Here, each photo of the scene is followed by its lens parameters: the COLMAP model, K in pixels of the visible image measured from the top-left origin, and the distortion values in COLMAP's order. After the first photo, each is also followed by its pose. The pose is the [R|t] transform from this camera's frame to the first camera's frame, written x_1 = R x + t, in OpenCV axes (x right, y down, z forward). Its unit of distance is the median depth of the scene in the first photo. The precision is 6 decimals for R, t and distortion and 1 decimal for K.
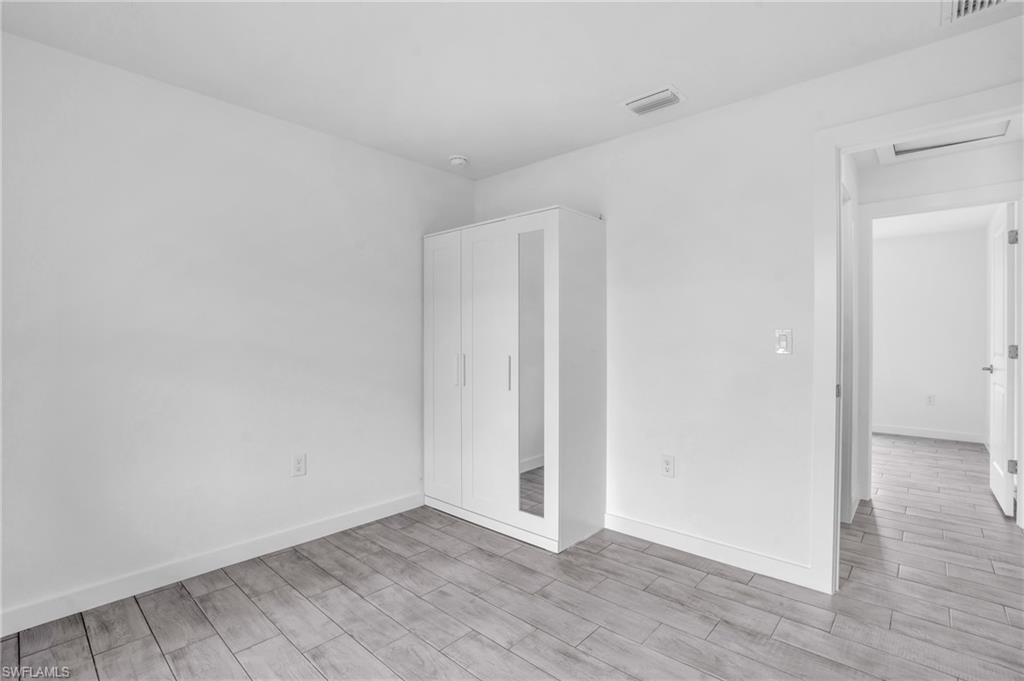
lens RADIAL K [[474.2, 0, 519.1], [0, 474.2, 339.1], [0, 0, 1]] dist [0.001751, 0.000951]
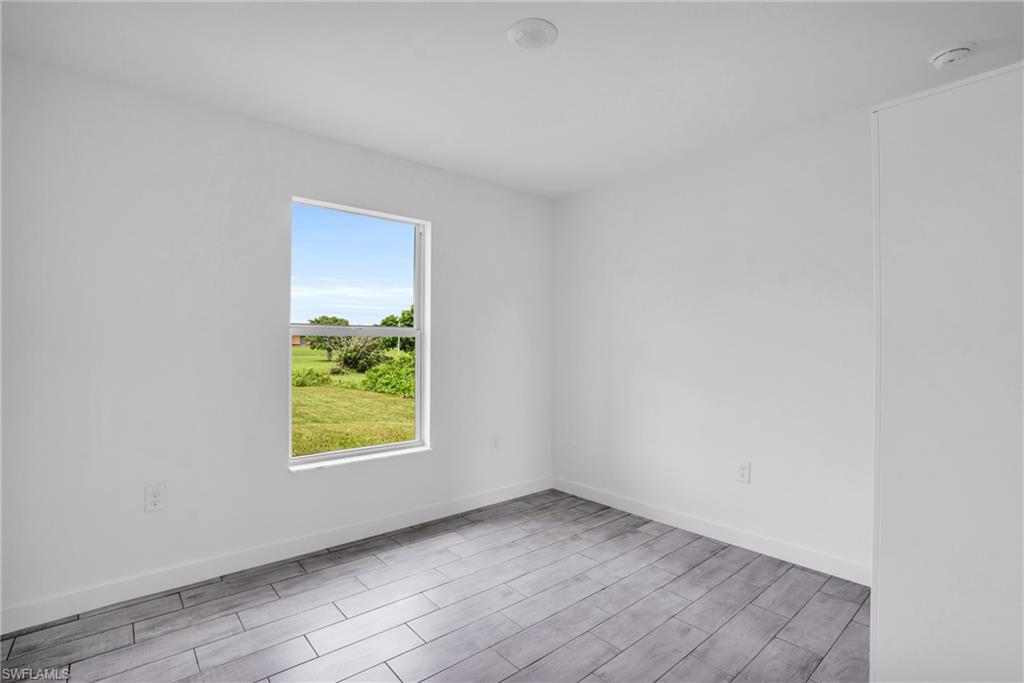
lens RADIAL K [[474.2, 0, 512.7], [0, 474.2, 346.2], [0, 0, 1]] dist [0.001751, 0.000951]
pose [[-0.106444, -0.006604, -0.994297, 0.720235], [0.002522, 0.999973, -0.006912, -0.001655], [0.994315, -0.003244, -0.106424, 0.711335]]
